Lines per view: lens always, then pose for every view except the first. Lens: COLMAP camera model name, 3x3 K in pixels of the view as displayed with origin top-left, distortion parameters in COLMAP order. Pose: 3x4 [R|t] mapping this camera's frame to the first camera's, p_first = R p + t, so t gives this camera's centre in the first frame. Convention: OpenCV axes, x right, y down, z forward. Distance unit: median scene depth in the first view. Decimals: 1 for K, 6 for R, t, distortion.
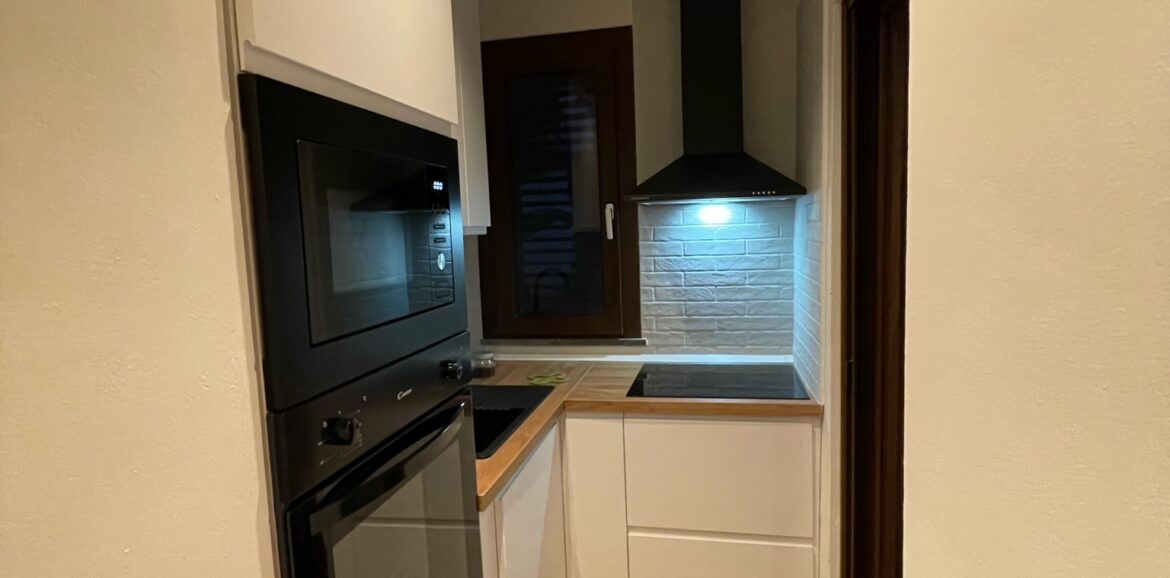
lens RADIAL K [[620.2, 0, 587.5], [0, 620.2, 291.3], [0, 0, 1]] dist [0.000290, -0.000059]
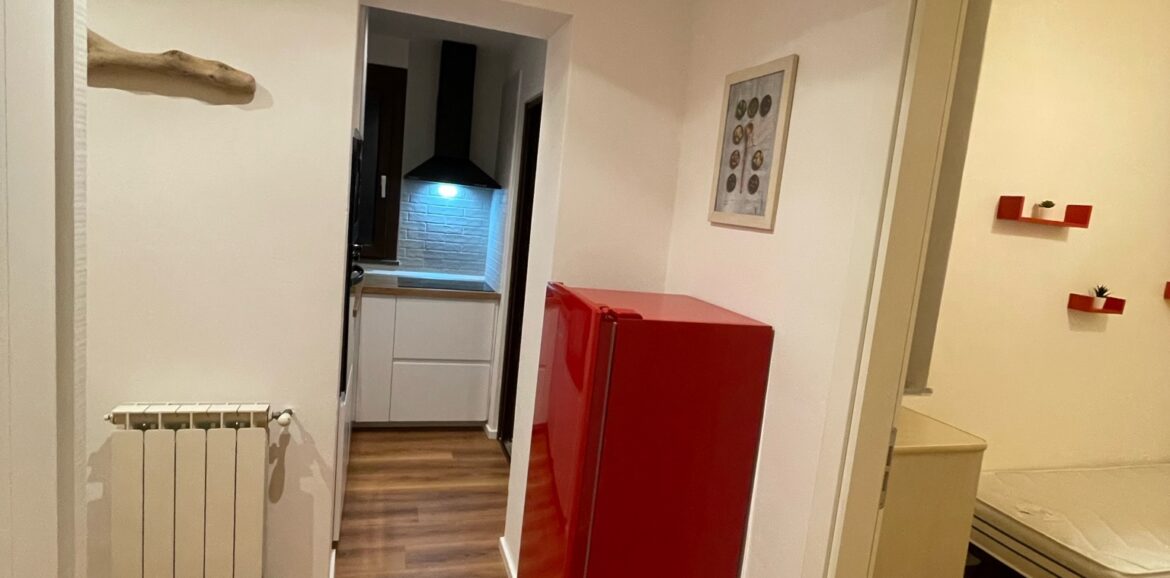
lens RADIAL K [[620.2, 0, 586.6], [0, 620.2, 289.1], [0, 0, 1]] dist [0.000290, -0.000059]
pose [[0.865542, 0.060826, 0.497129, -0.294738], [-0.083067, 0.996285, 0.022725, 0.073586], [-0.493900, -0.060965, 0.867379, -0.684261]]
